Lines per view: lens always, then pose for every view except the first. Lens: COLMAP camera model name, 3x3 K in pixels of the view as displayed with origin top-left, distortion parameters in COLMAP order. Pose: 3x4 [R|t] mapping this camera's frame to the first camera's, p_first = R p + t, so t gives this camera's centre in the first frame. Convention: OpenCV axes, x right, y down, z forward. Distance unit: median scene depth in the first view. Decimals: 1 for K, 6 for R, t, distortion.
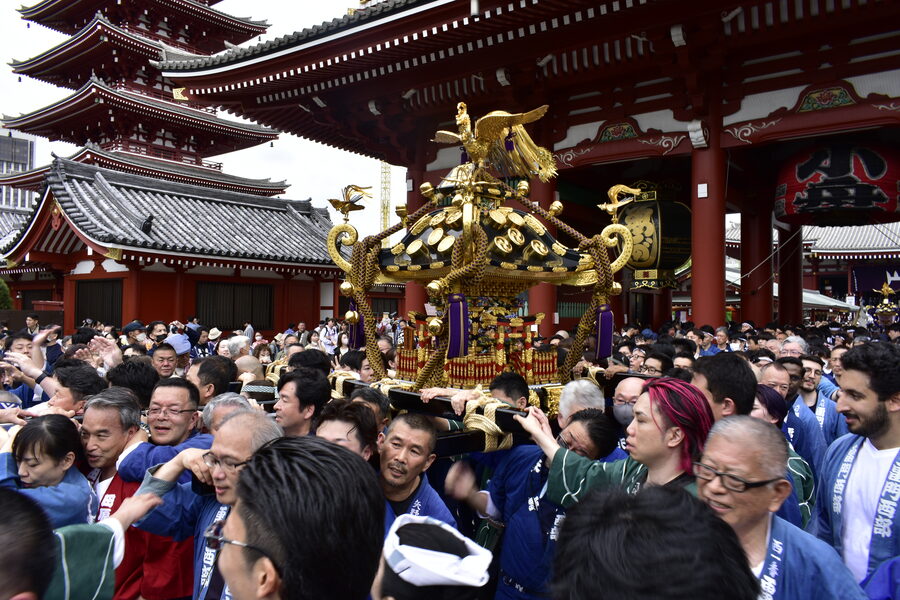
lens RADIAL K [[697.4, 0, 452.1], [0, 697.4, 301.4], [0, 0, 1]] dist [-0.021209, 0.013736]
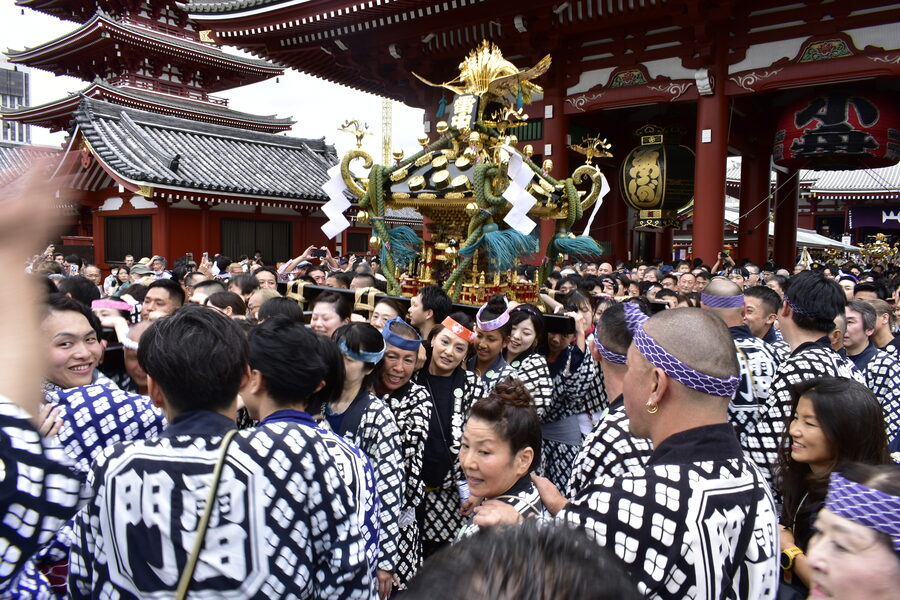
lens RADIAL K [[697.4, 0, 452.1], [0, 697.4, 301.4], [0, 0, 1]] dist [-0.021209, 0.013736]
pose [[0.999979, 0.005371, 0.003693, -0.024147], [-0.005680, 0.995953, 0.089700, 0.000430], [-0.003196, -0.089719, 0.995962, -0.061417]]
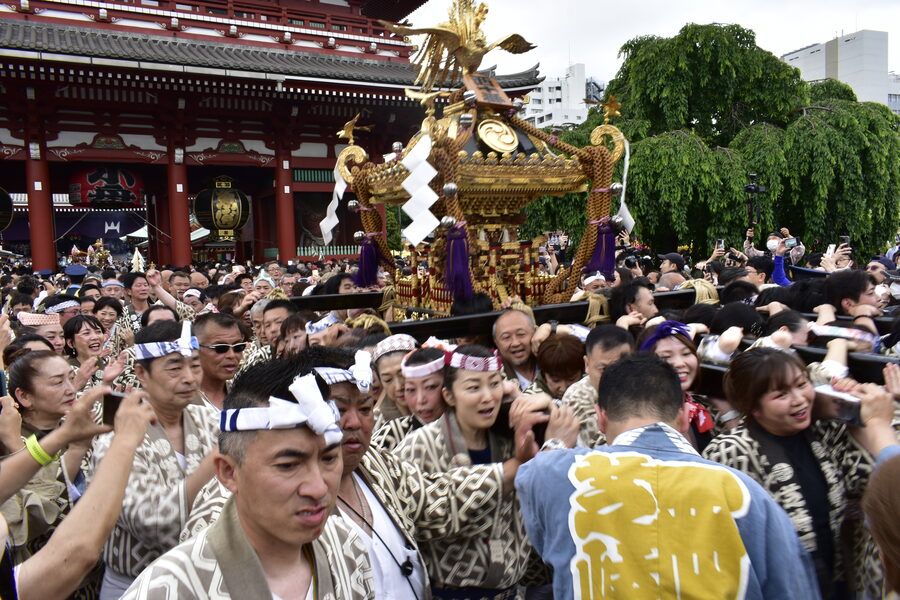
lens RADIAL K [[695.3, 0, 453.4], [0, 695.3, 301.1], [0, 0, 1]] dist [-0.017642, 0.007488]
pose [[0.390800, -0.089114, 0.916152, -0.537731], [0.014227, 0.995768, 0.090790, -0.017194], [-0.920366, -0.022446, 0.390414, -0.372526]]
